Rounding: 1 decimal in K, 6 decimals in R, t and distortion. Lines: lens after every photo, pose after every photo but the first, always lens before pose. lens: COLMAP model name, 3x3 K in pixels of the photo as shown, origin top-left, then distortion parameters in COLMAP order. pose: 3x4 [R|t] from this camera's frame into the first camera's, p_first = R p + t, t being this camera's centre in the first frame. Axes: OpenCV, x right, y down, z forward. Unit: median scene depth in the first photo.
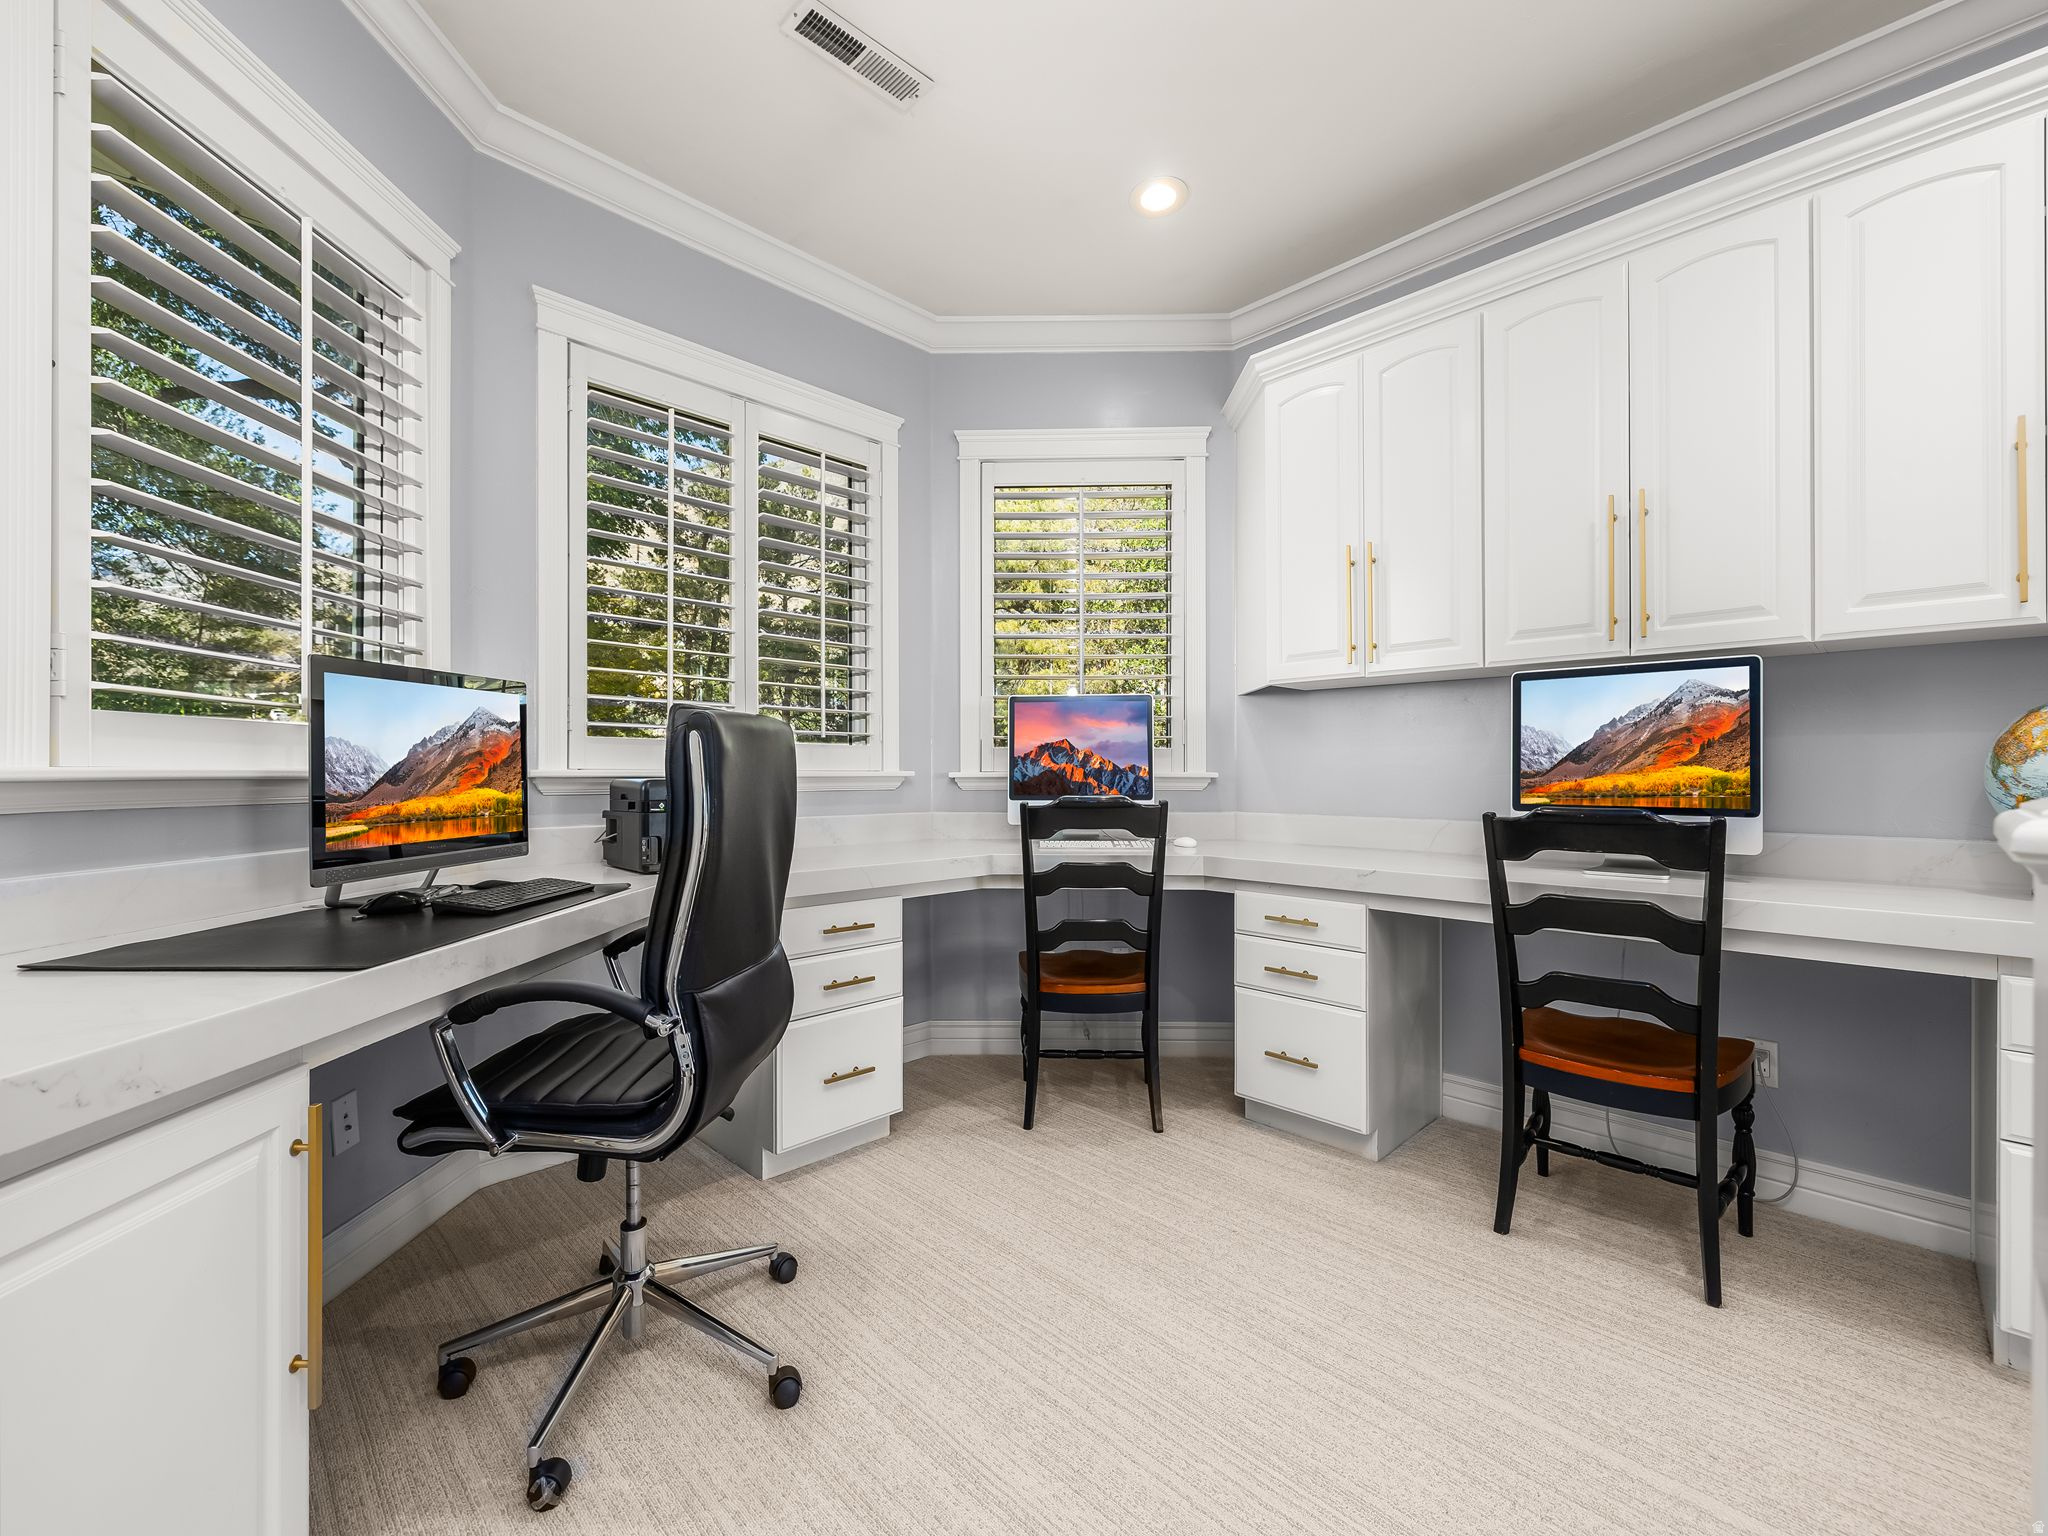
lens RADIAL K [[862.9, 0, 1014.1], [0, 862.9, 776.8], [0, 0, 1]] dist [-0.000350, -0.000380]
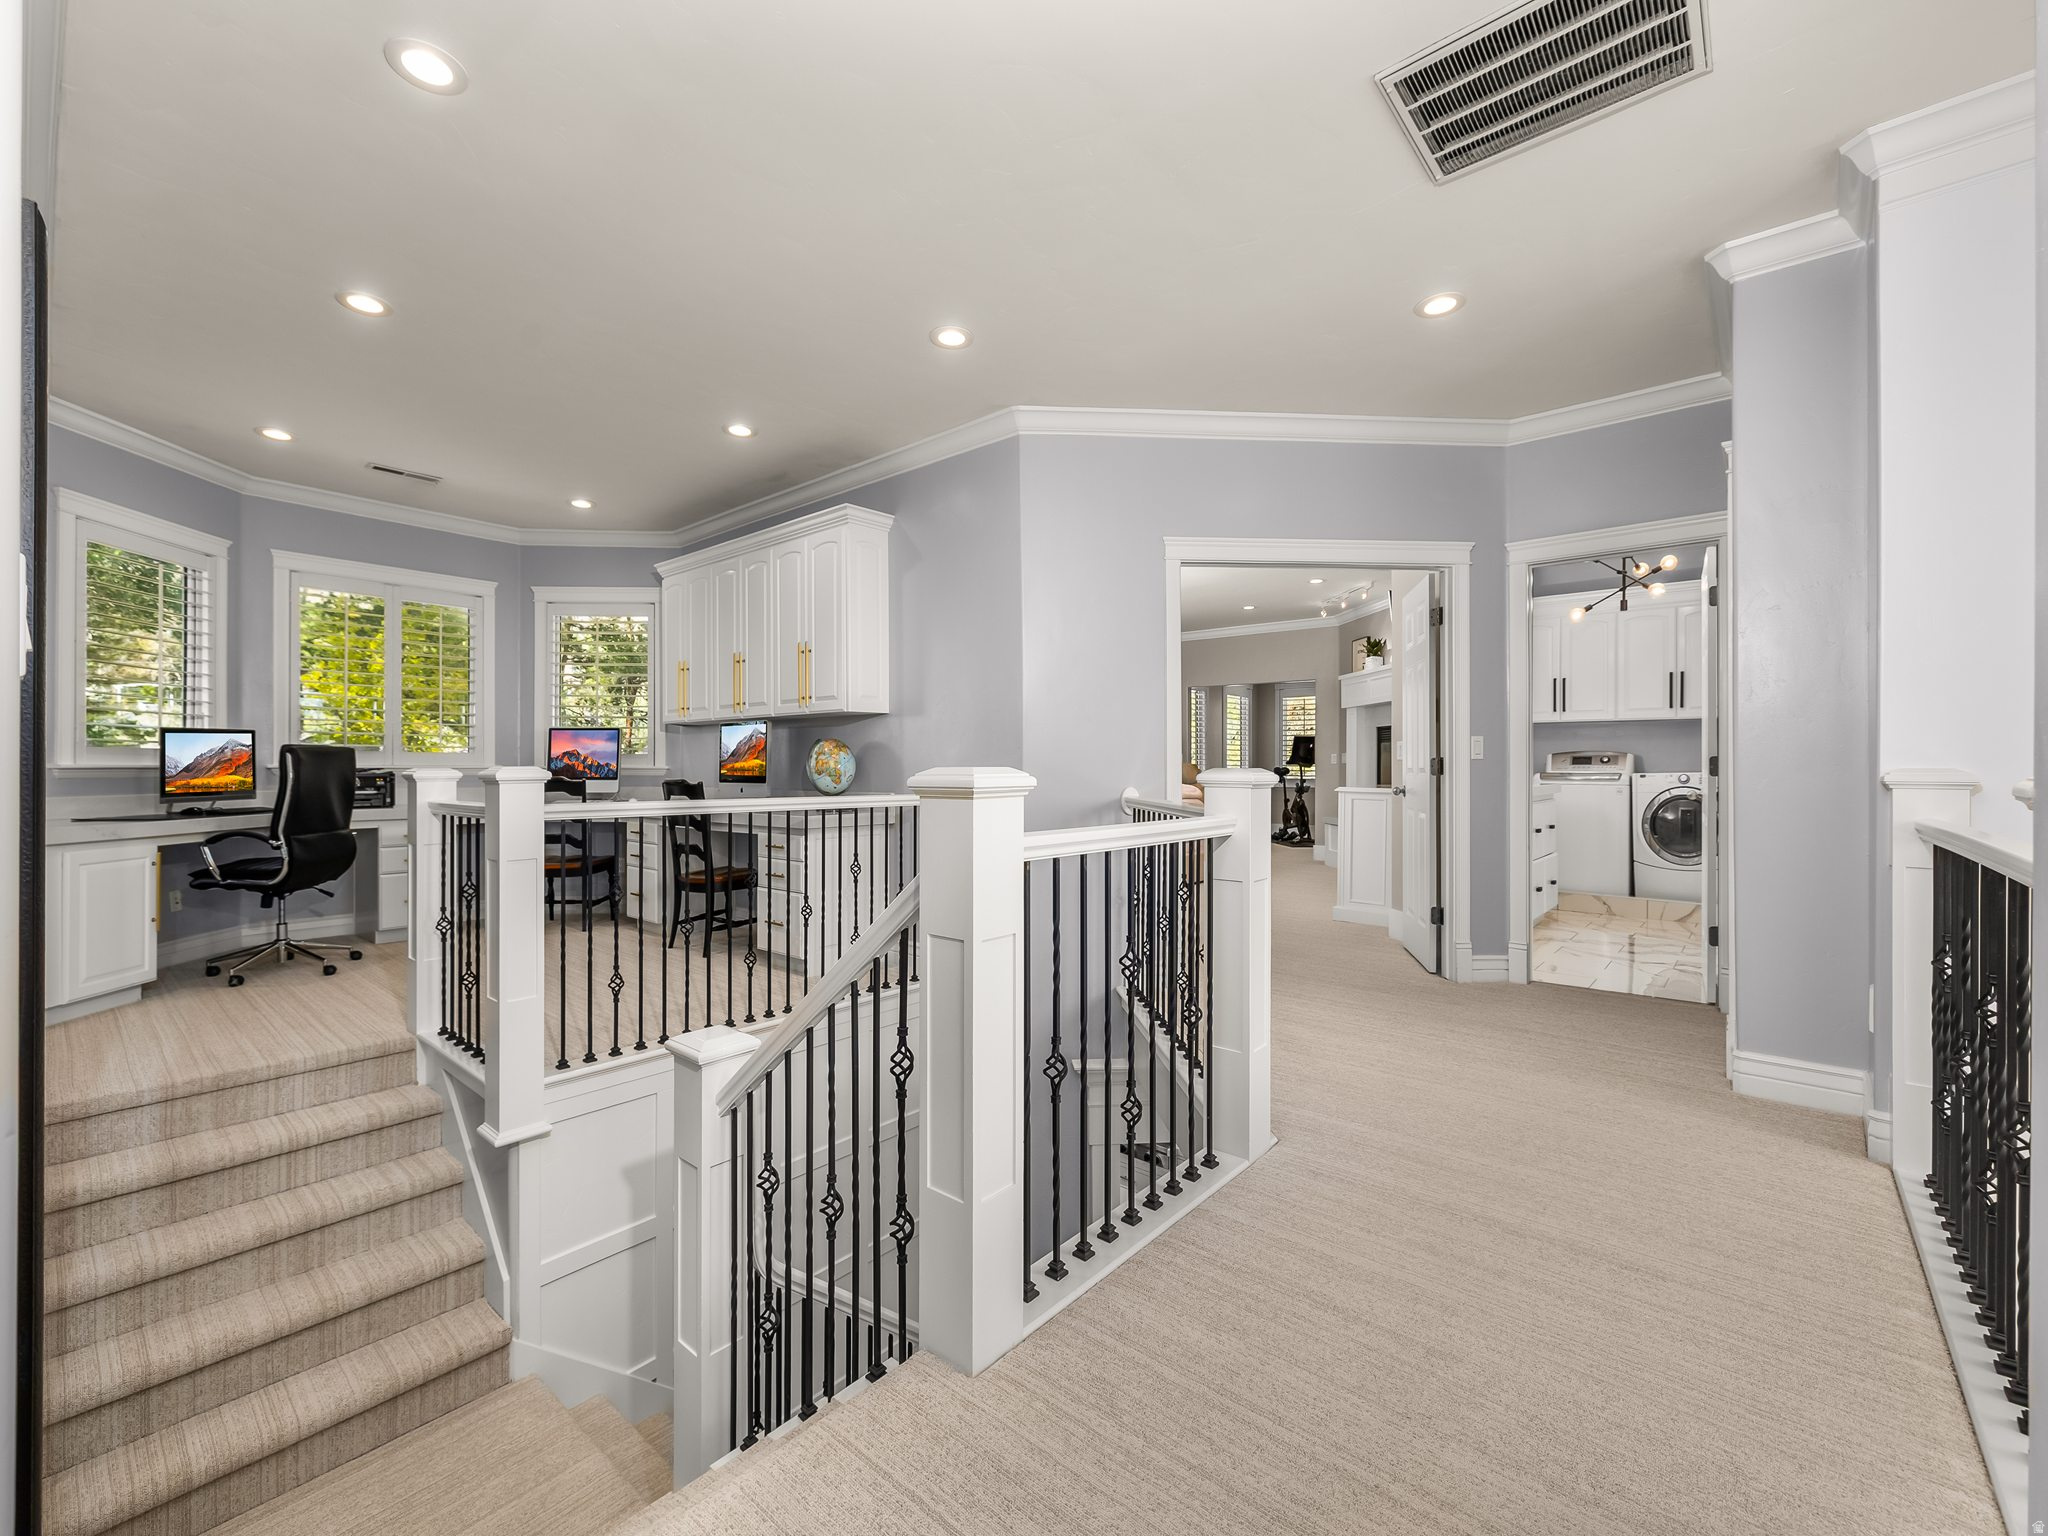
lens RADIAL K [[858.5, 0, 1016.5], [0, 858.5, 764.4], [0, 0, 1]] dist [0.002332, 0.000087]
pose [[0.995426, -0.006444, 0.095322, 1.426984], [0.007493, 0.999915, -0.010650, 0.030919], [-0.095245, 0.011316, 0.995390, -1.731716]]
